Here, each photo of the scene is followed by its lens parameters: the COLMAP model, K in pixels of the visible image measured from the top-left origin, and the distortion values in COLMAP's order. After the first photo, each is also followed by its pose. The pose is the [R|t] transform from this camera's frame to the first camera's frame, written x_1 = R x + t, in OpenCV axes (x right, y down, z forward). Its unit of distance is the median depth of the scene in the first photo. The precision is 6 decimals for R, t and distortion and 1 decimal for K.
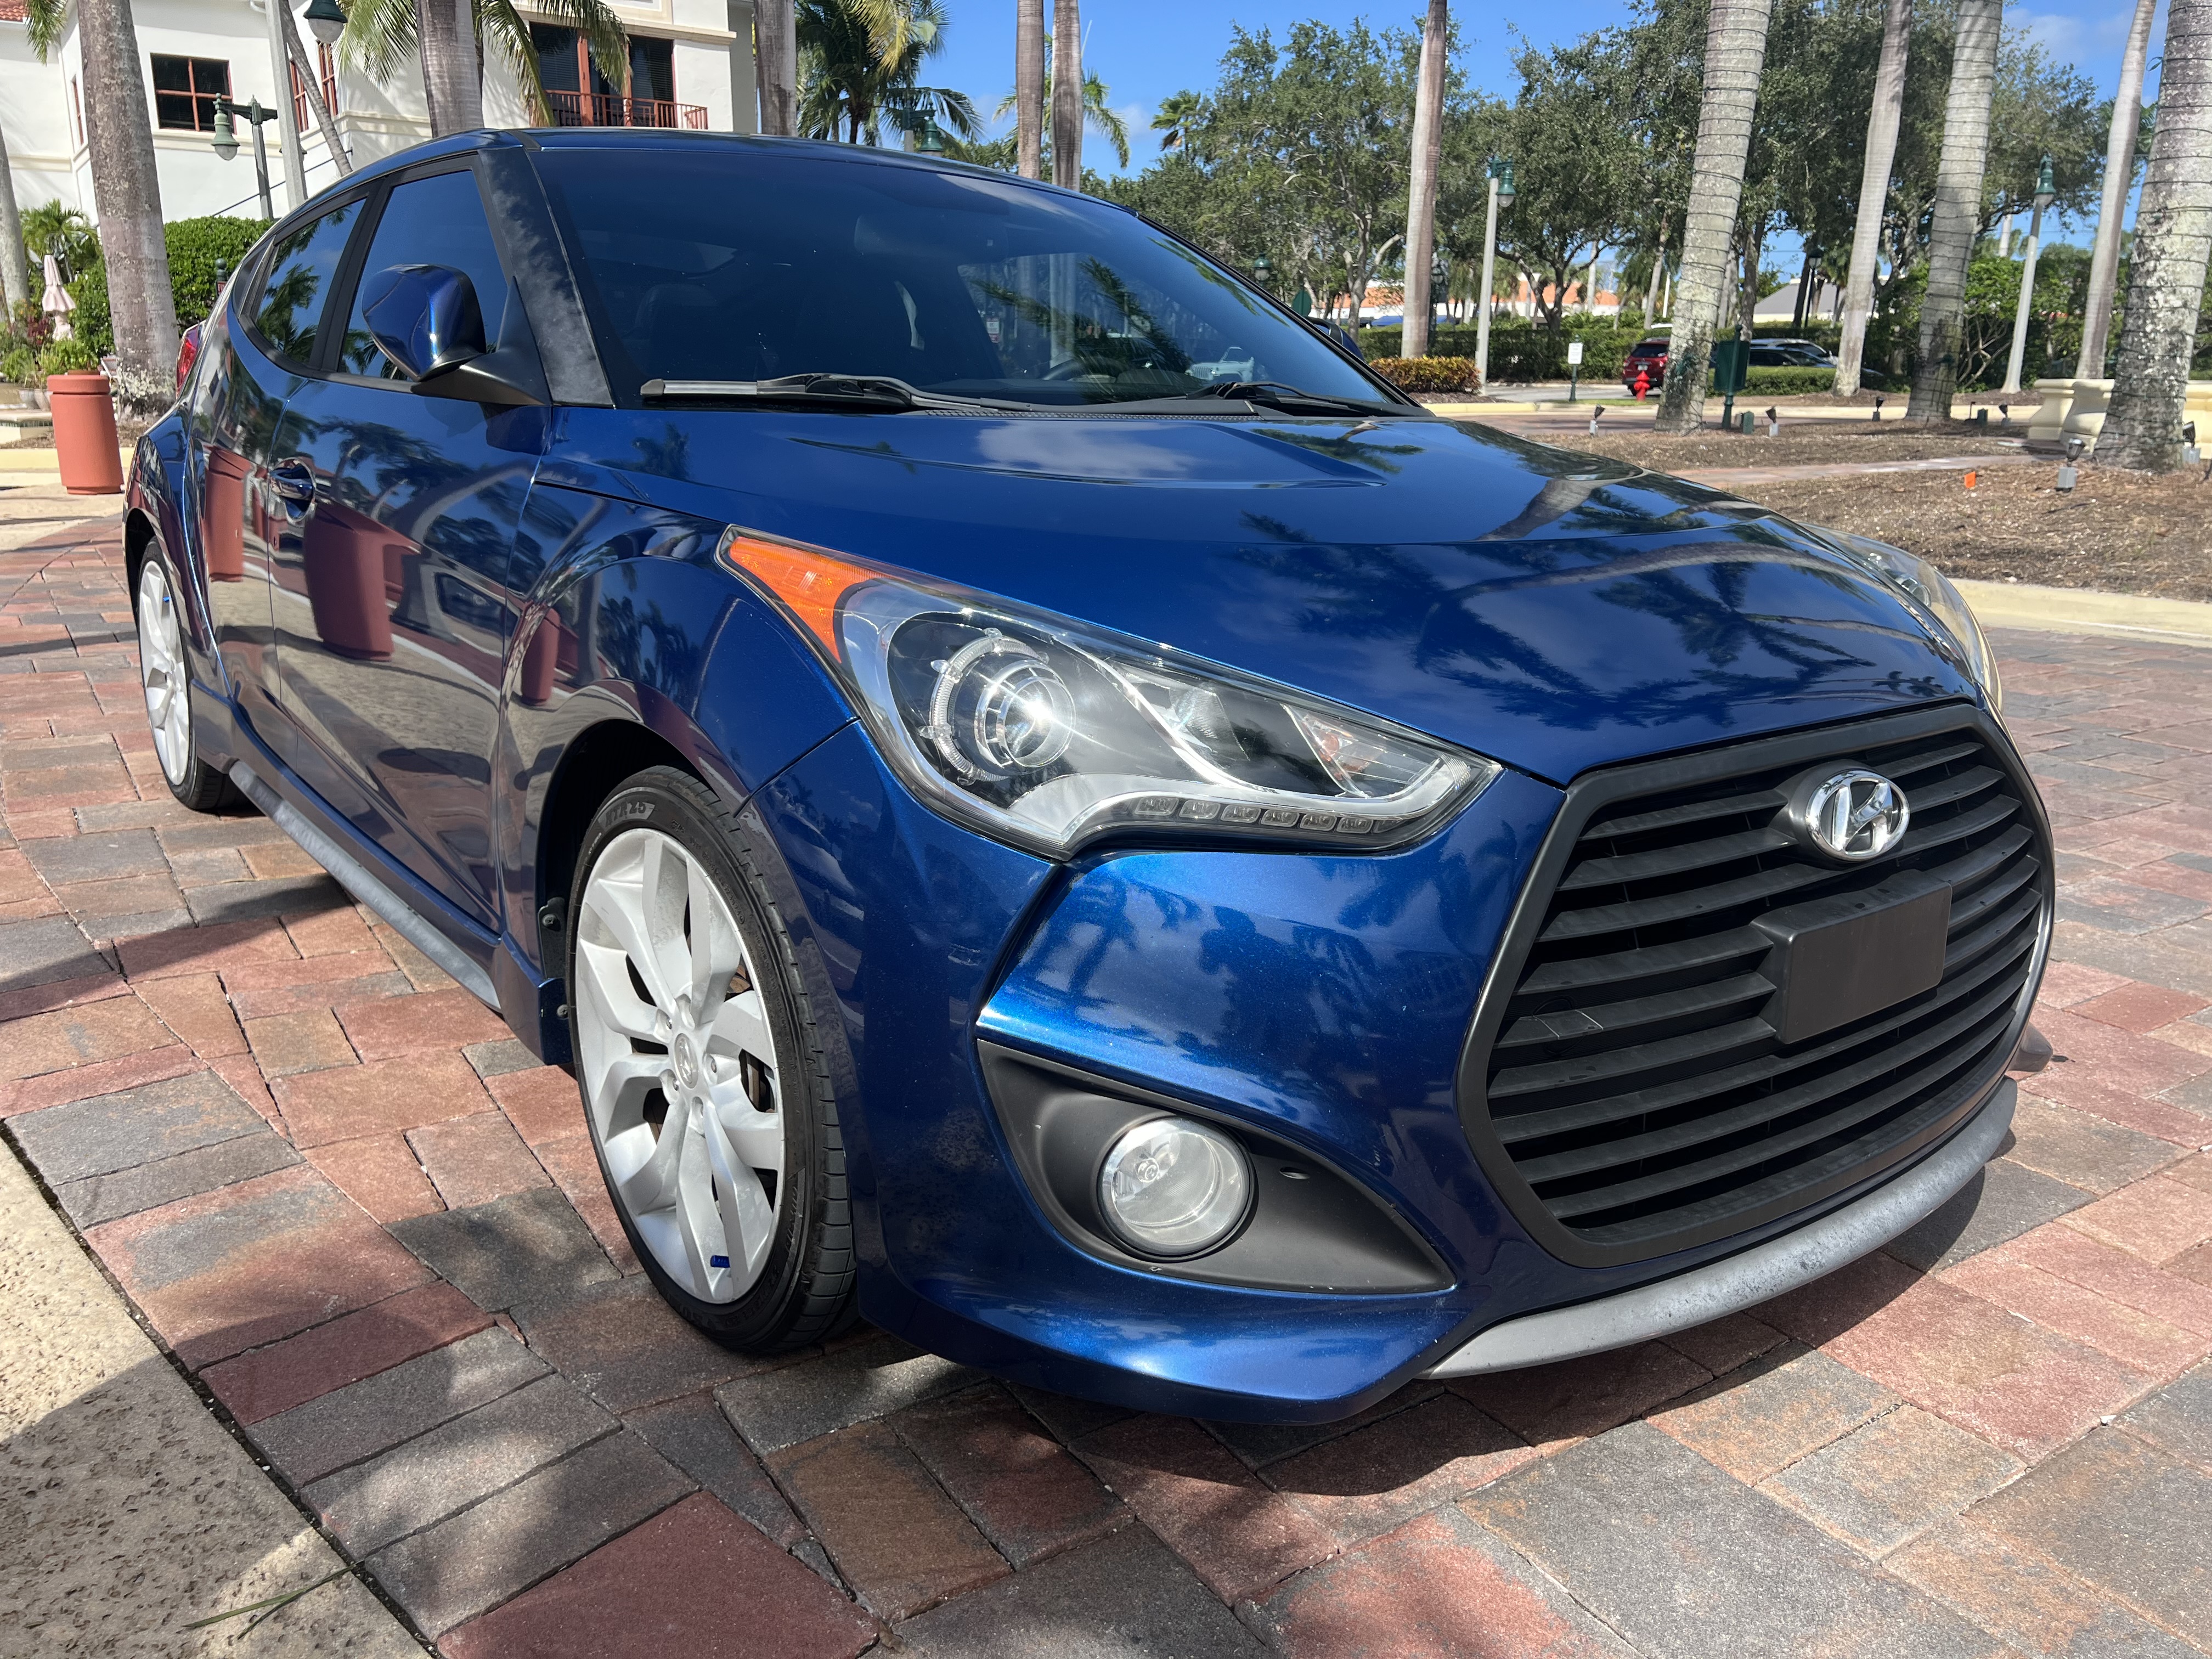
lens RADIAL K [[1686.2, 0, 1099.6], [0, 1686.2, 813.6], [0, 0, 1]] dist [0.063626, -0.073732]
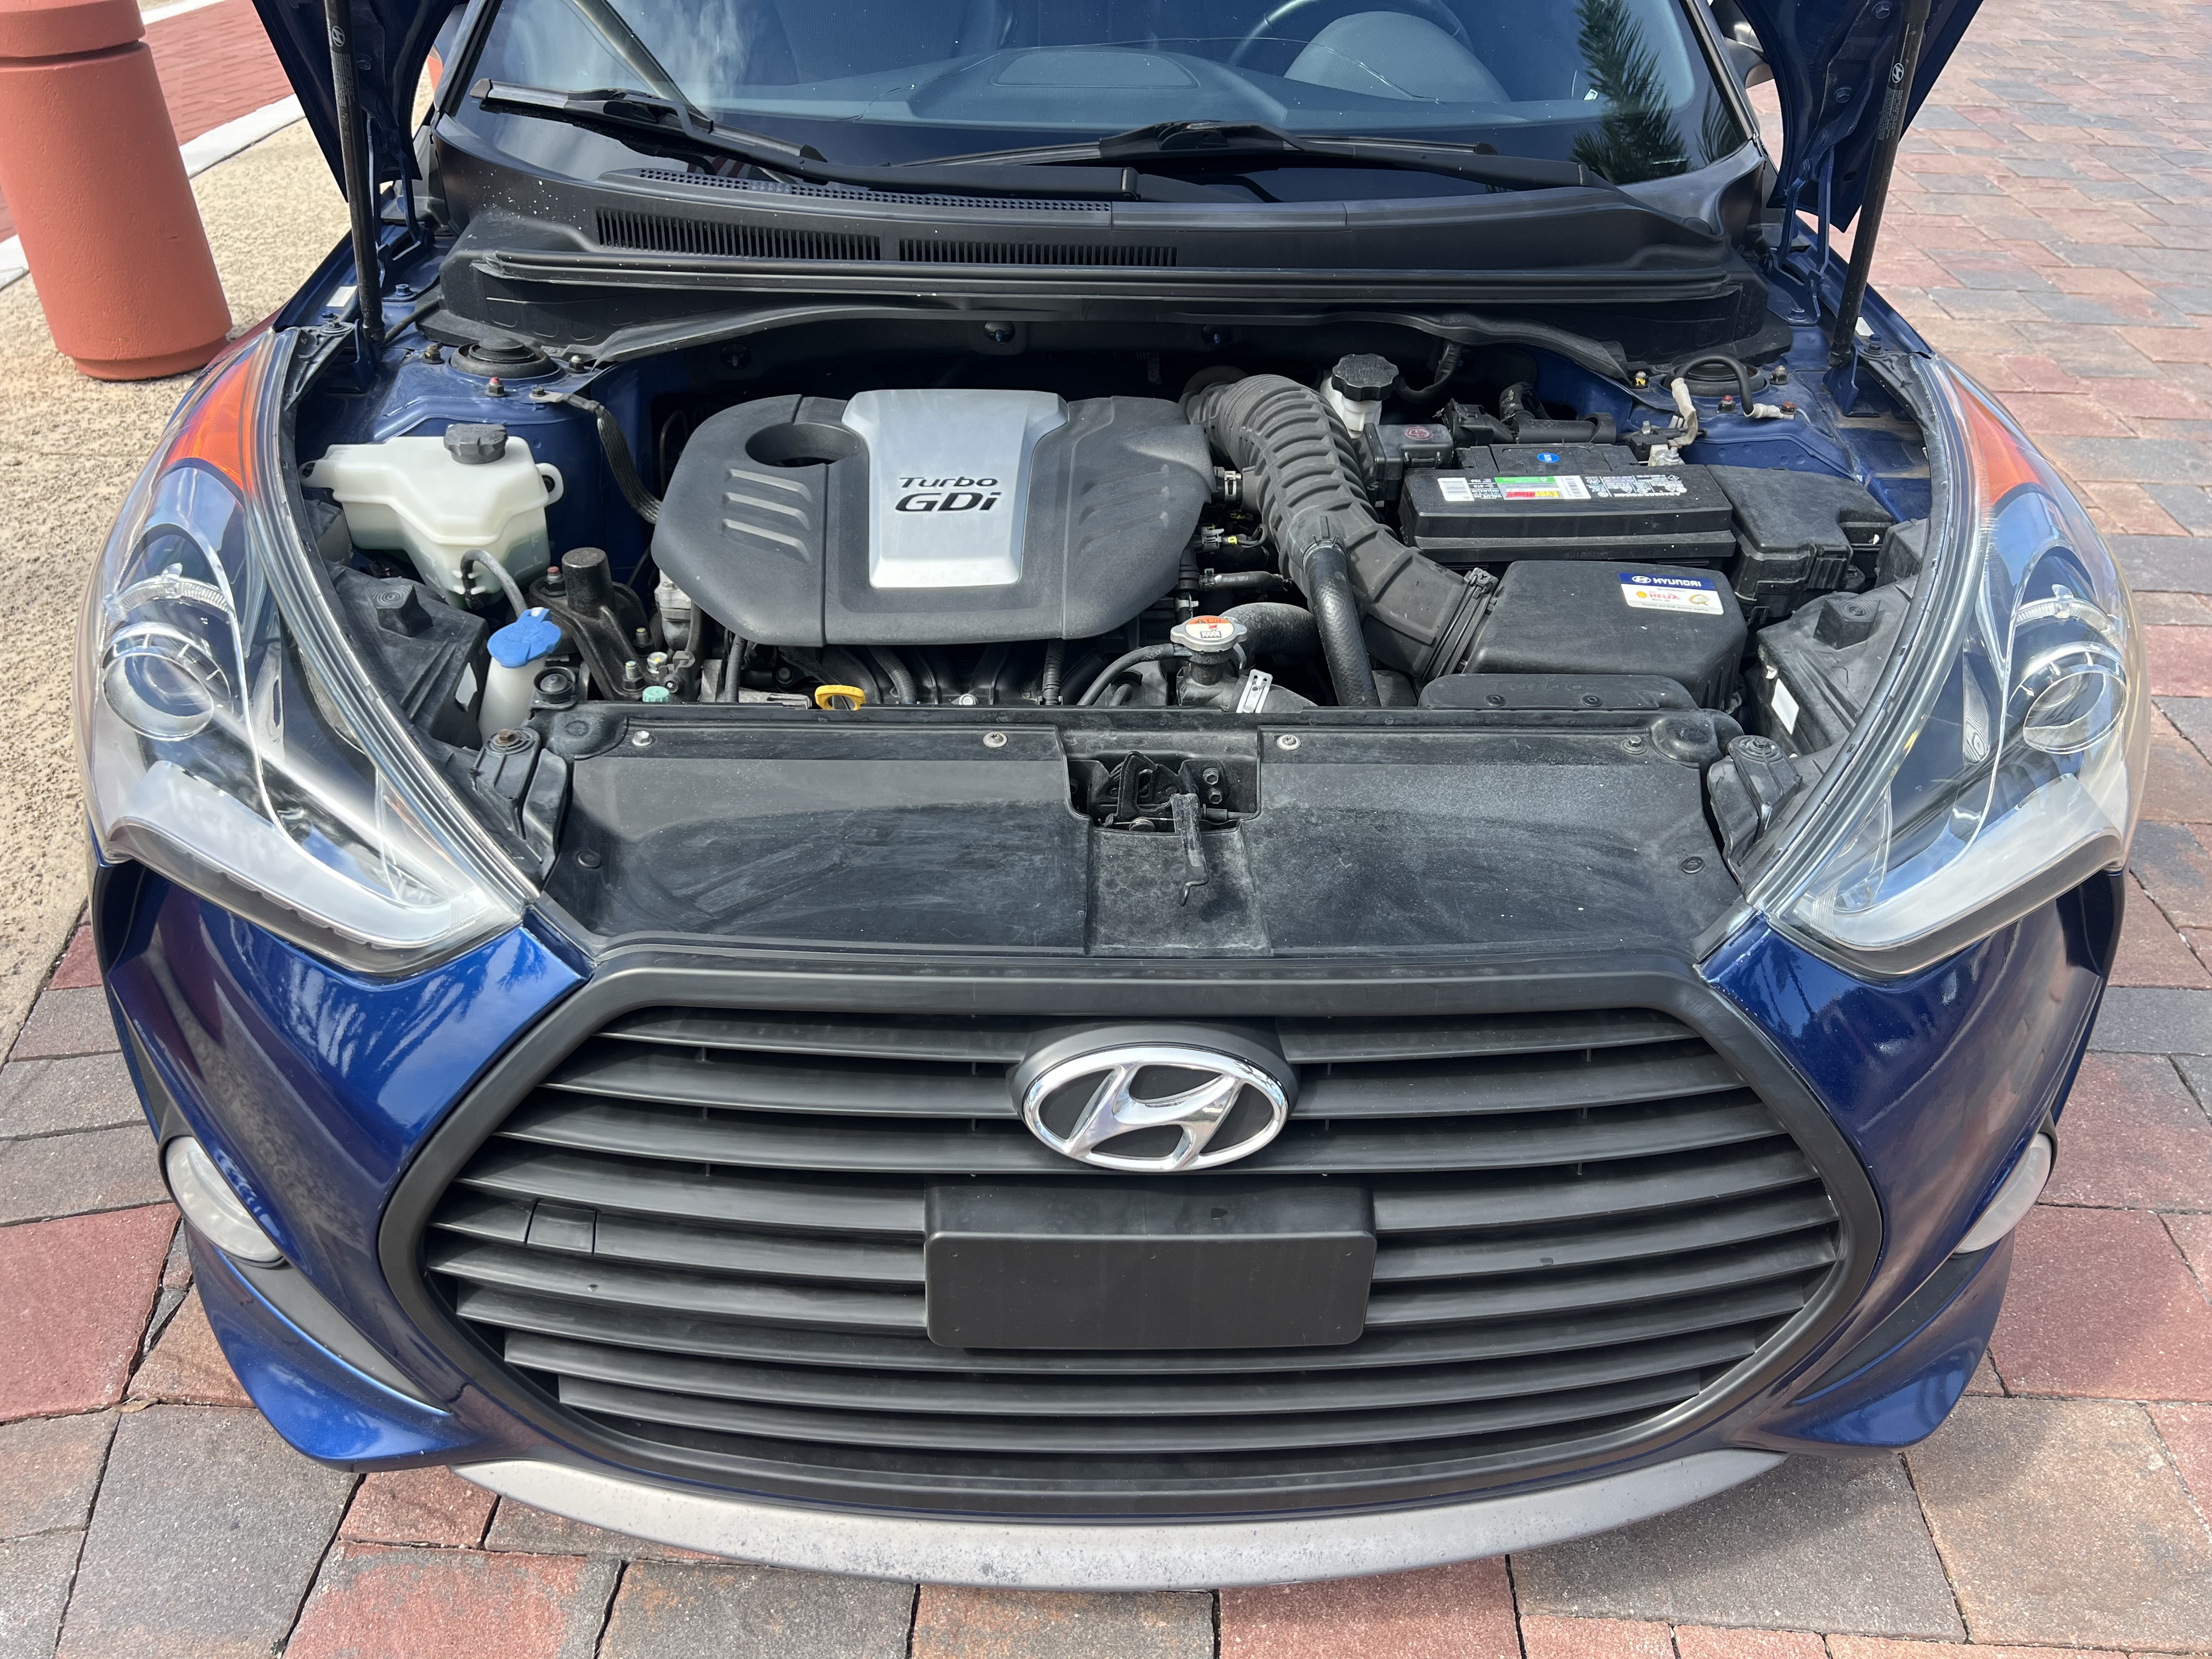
lens RADIAL K [[1678.2, 0, 1084.4], [0, 1678.2, 838.3], [0, 0, 1]] dist [0.074308, -0.088844]
pose [[0.802978, 0.336412, -0.491989, 0.566755], [-0.149115, 0.912615, 0.380656, -0.277381], [0.577054, -0.232296, 0.782974, 0.383040]]
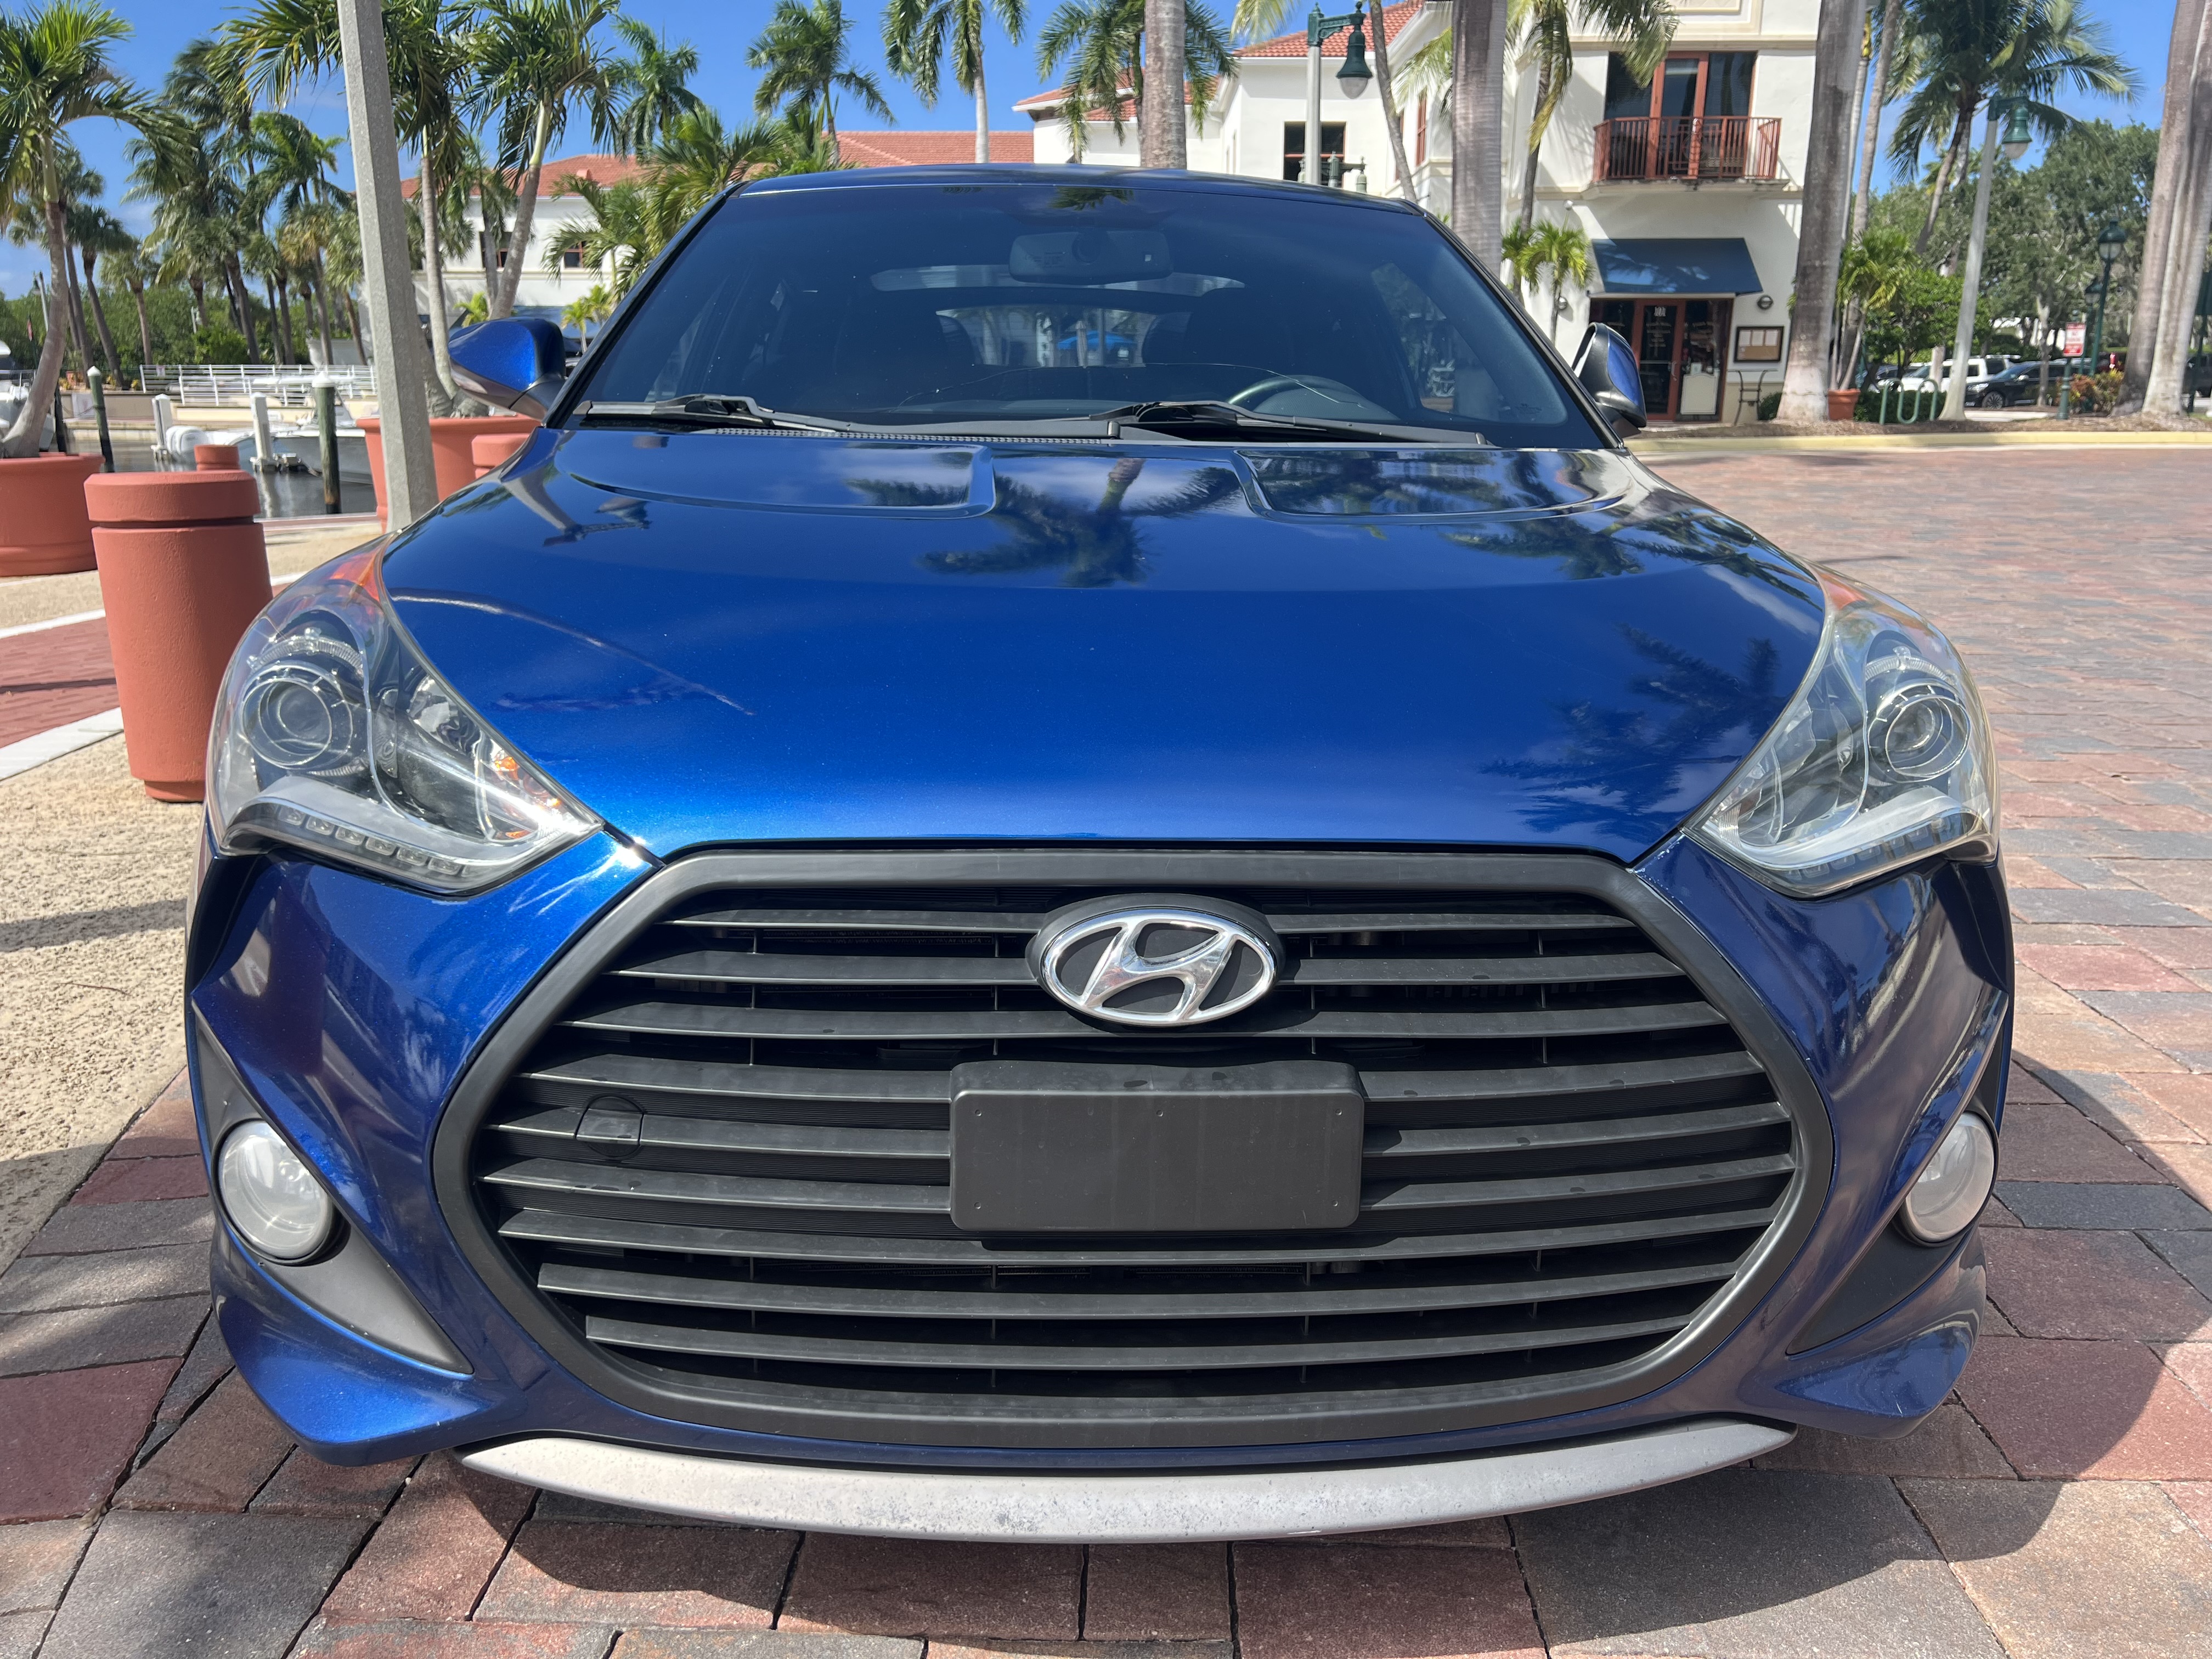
lens RADIAL K [[1678.5, 0, 1107.3], [0, 1678.5, 828.0], [0, 0, 1]] dist [0.065391, -0.077218]
pose [[0.819439, 0.134151, -0.557246, 0.663045], [-0.136879, 0.989896, 0.037025, -0.067214], [0.556582, 0.045935, 0.829522, 0.285632]]
